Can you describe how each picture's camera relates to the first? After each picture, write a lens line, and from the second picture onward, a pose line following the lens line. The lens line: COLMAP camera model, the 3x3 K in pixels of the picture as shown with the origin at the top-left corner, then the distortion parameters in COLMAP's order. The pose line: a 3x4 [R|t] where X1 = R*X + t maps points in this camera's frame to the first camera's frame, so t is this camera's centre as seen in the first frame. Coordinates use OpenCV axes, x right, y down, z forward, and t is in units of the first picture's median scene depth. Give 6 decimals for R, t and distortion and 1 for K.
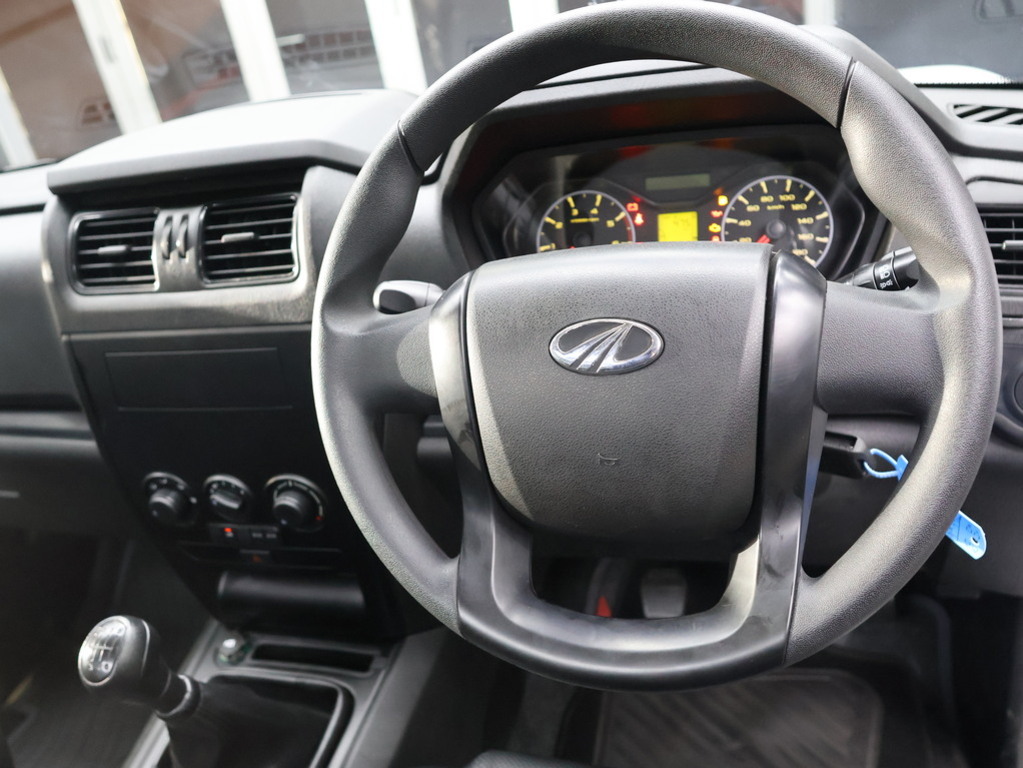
lens RADIAL K [[883.3, 0, 511.5], [0, 883.3, 384.0], [0, 0, 1]] dist [0.005982, -0.016627]
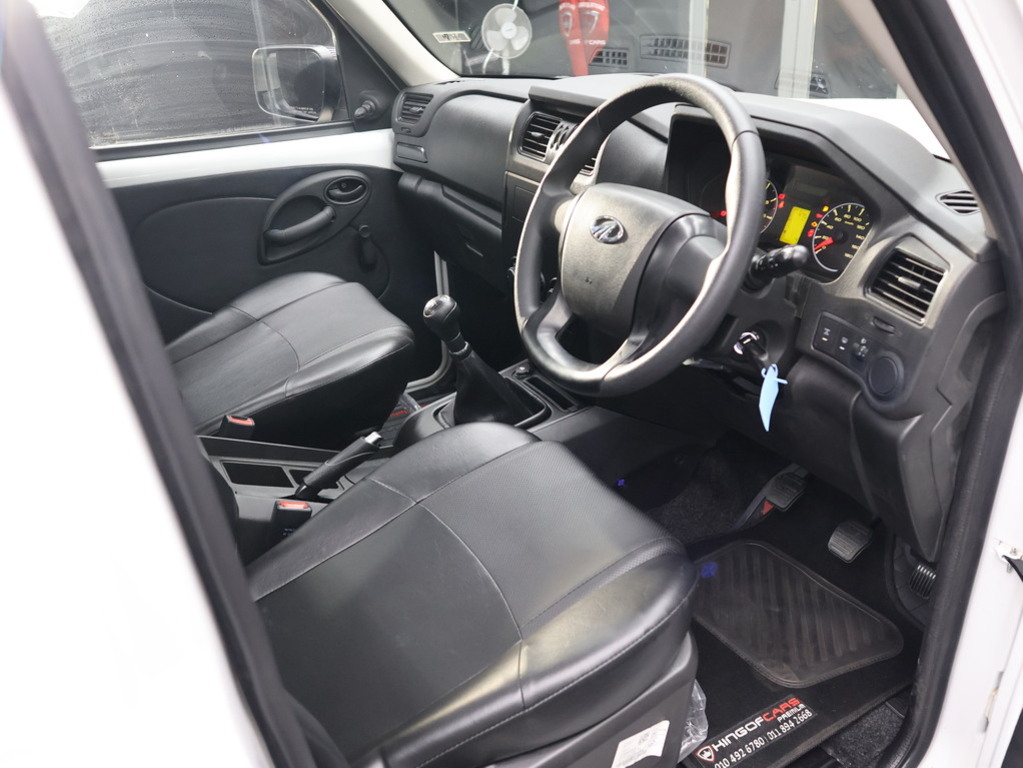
lens RADIAL K [[883.3, 0, 511.5], [0, 883.3, 384.0], [0, 0, 1]] dist [0.005982, -0.016627]
pose [[0.706404, 0.429753, -0.562411, 0.827423], [-0.389591, 0.899460, 0.197965, -0.023956], [0.590942, 0.079266, 0.802810, -0.523123]]
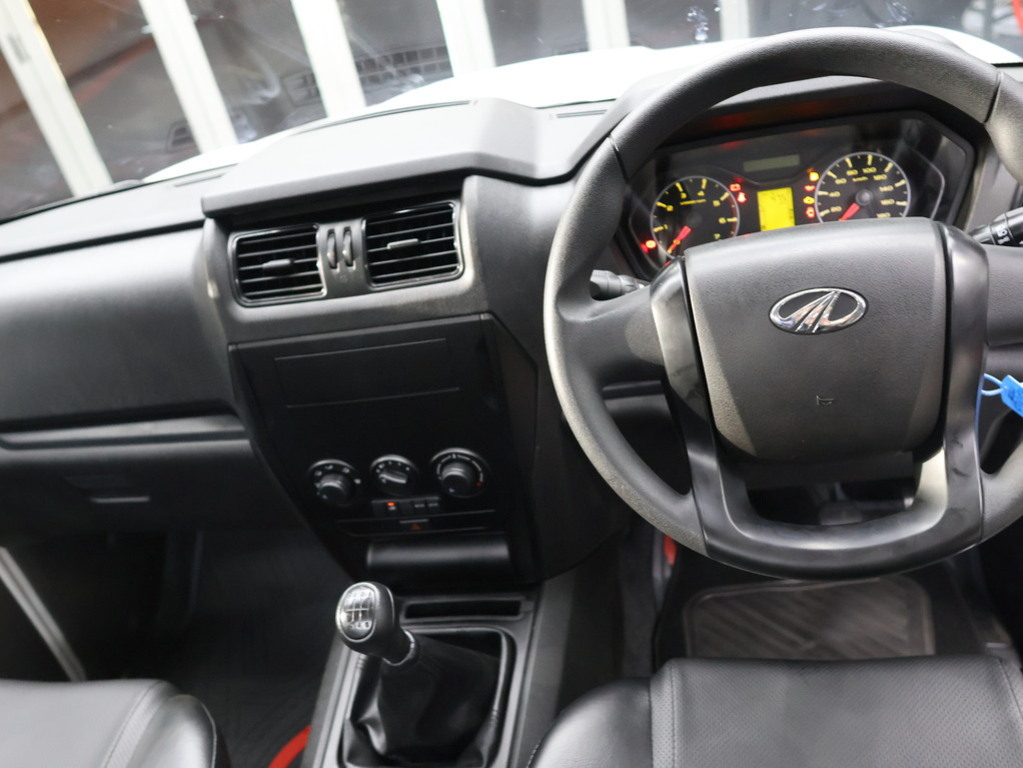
lens RADIAL K [[883.3, 0, 511.5], [0, 883.3, 384.0], [0, 0, 1]] dist [0.005982, -0.016627]
pose [[0.991031, -0.100376, 0.088216, -0.282357], [0.096873, 0.994361, 0.043144, -0.022409], [-0.092049, -0.034211, 0.995167, -0.136786]]
